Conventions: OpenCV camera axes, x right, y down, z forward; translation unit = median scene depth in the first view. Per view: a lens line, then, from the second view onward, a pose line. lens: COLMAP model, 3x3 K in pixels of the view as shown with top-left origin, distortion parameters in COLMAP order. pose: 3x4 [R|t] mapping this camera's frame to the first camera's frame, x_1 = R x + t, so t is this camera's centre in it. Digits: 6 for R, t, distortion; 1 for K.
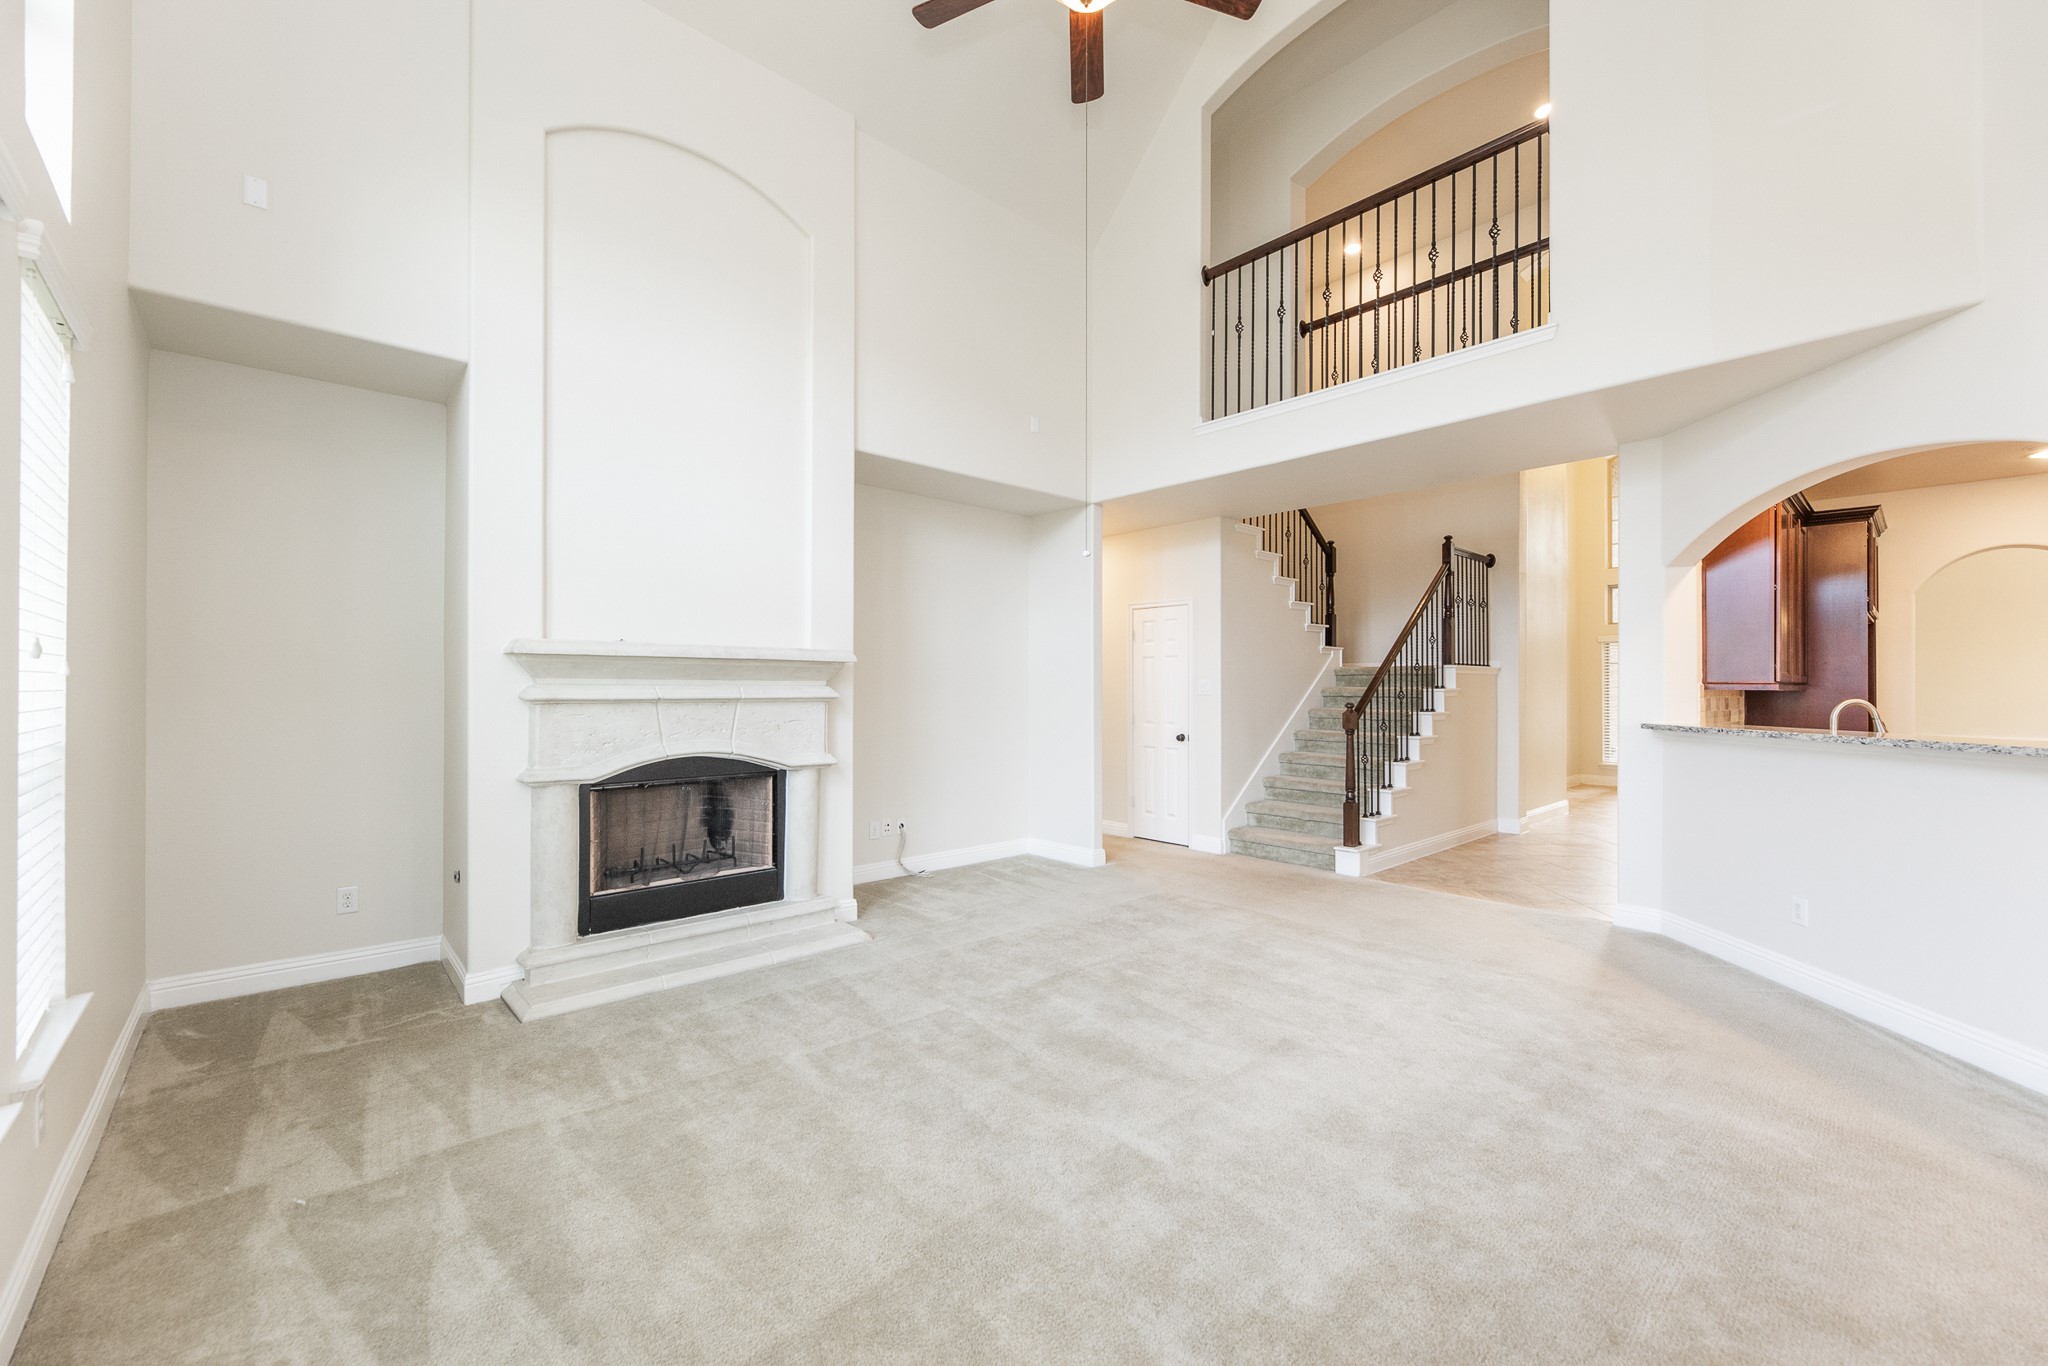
lens RADIAL K [[824.3, 0, 1032.0], [0, 824.3, 682.9], [0, 0, 1]] dist [-0.000170, -0.000293]
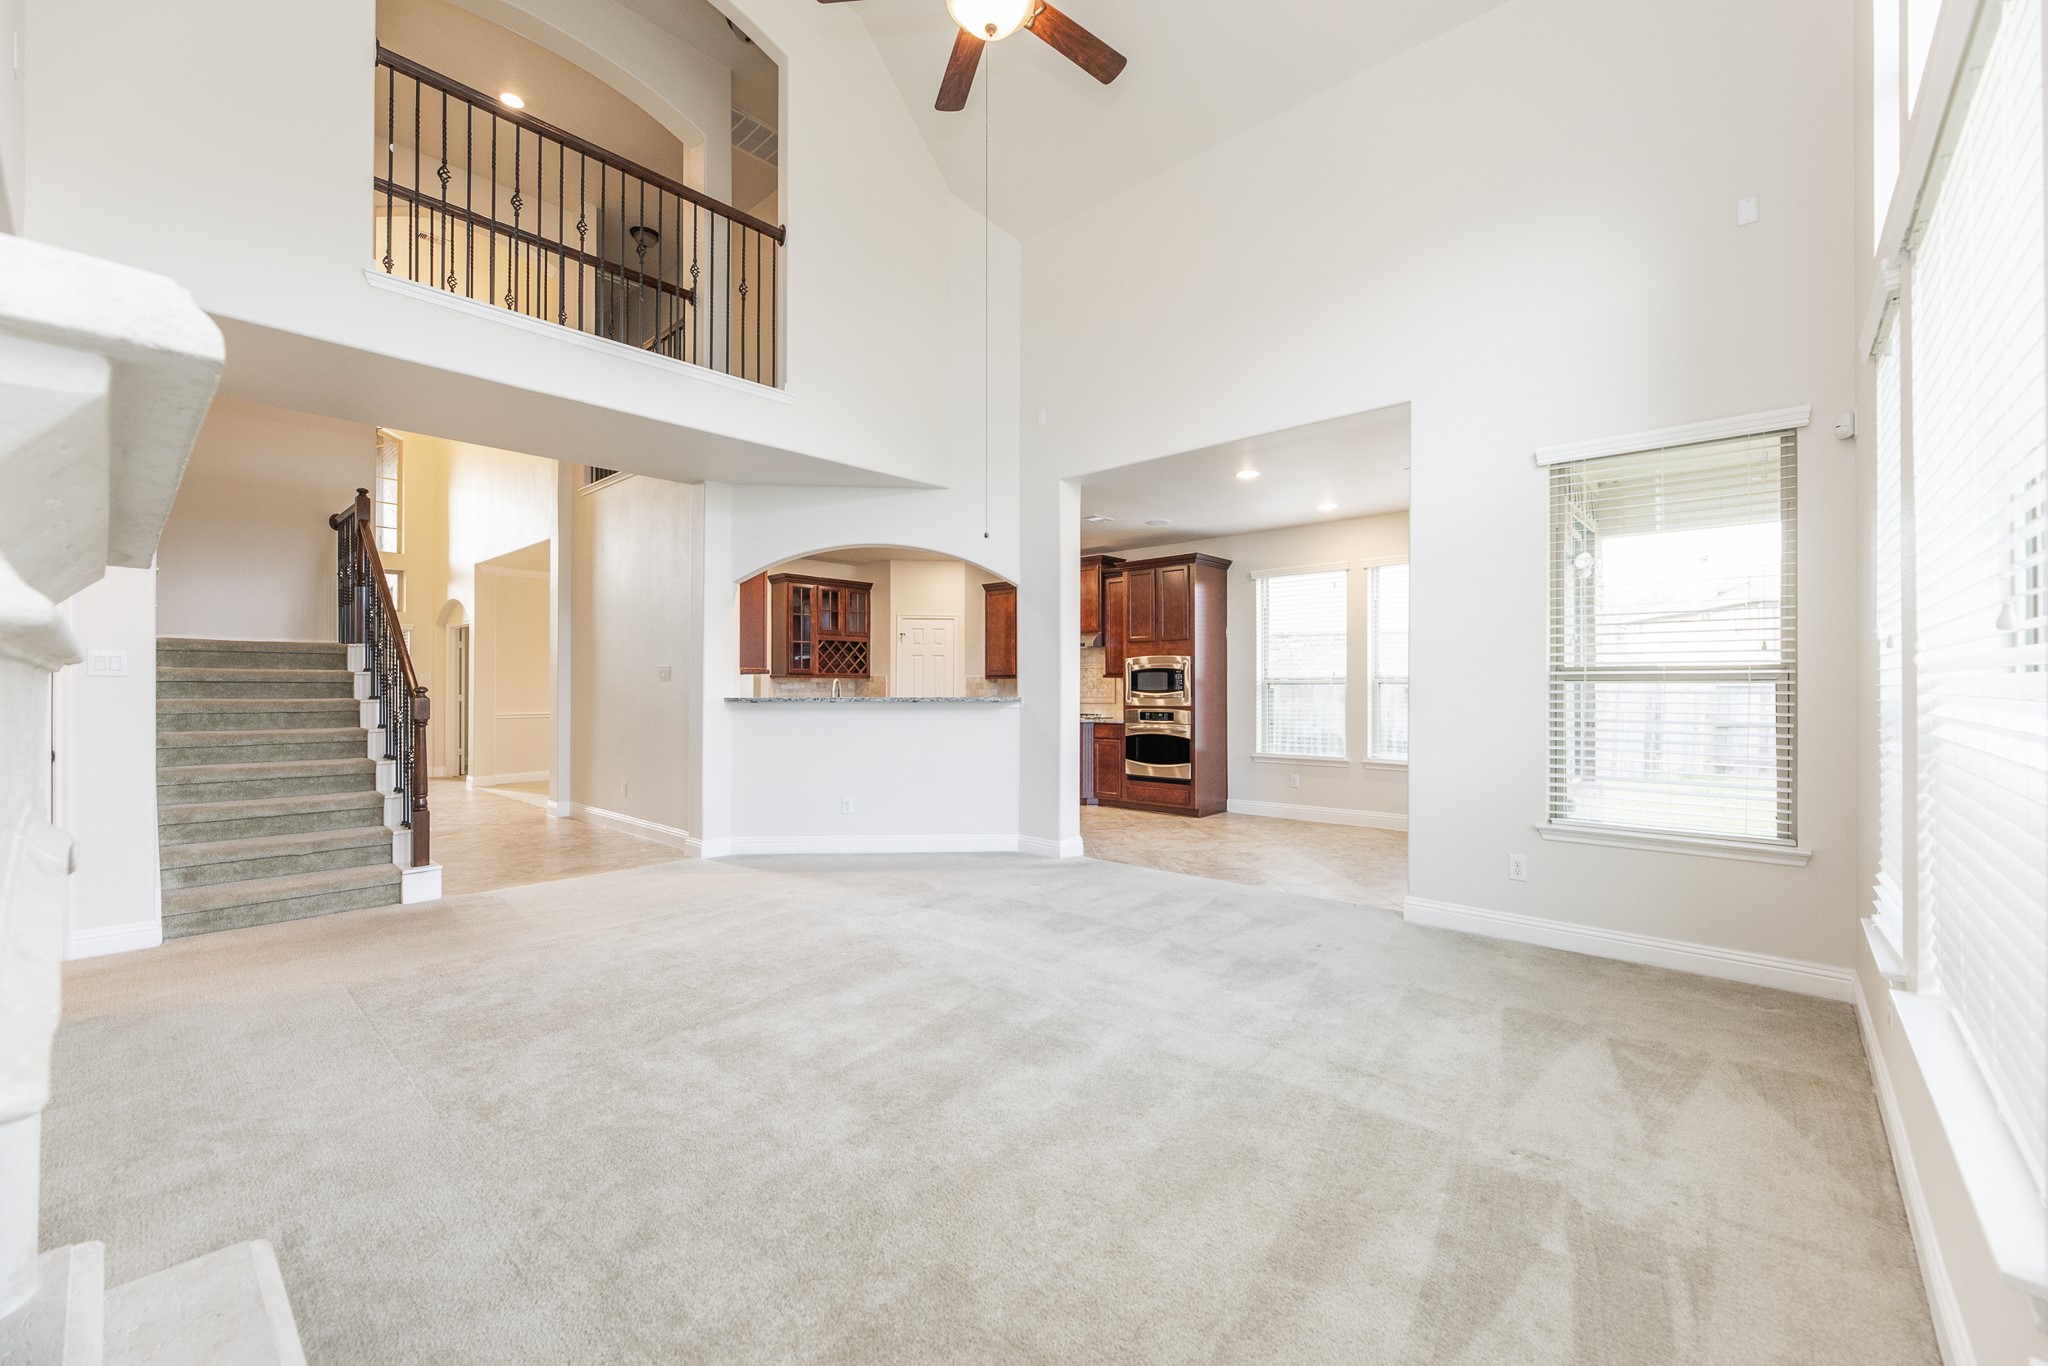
lens RADIAL K [[824.3, 0, 1018.9], [0, 824.3, 686.0], [0, 0, 1]] dist [-0.000170, -0.000293]
pose [[-0.073022, -0.001696, 0.997329, -0.512934], [-0.007951, 0.999968, 0.001118, 0.020417], [-0.997299, -0.007849, -0.073033, 0.532251]]
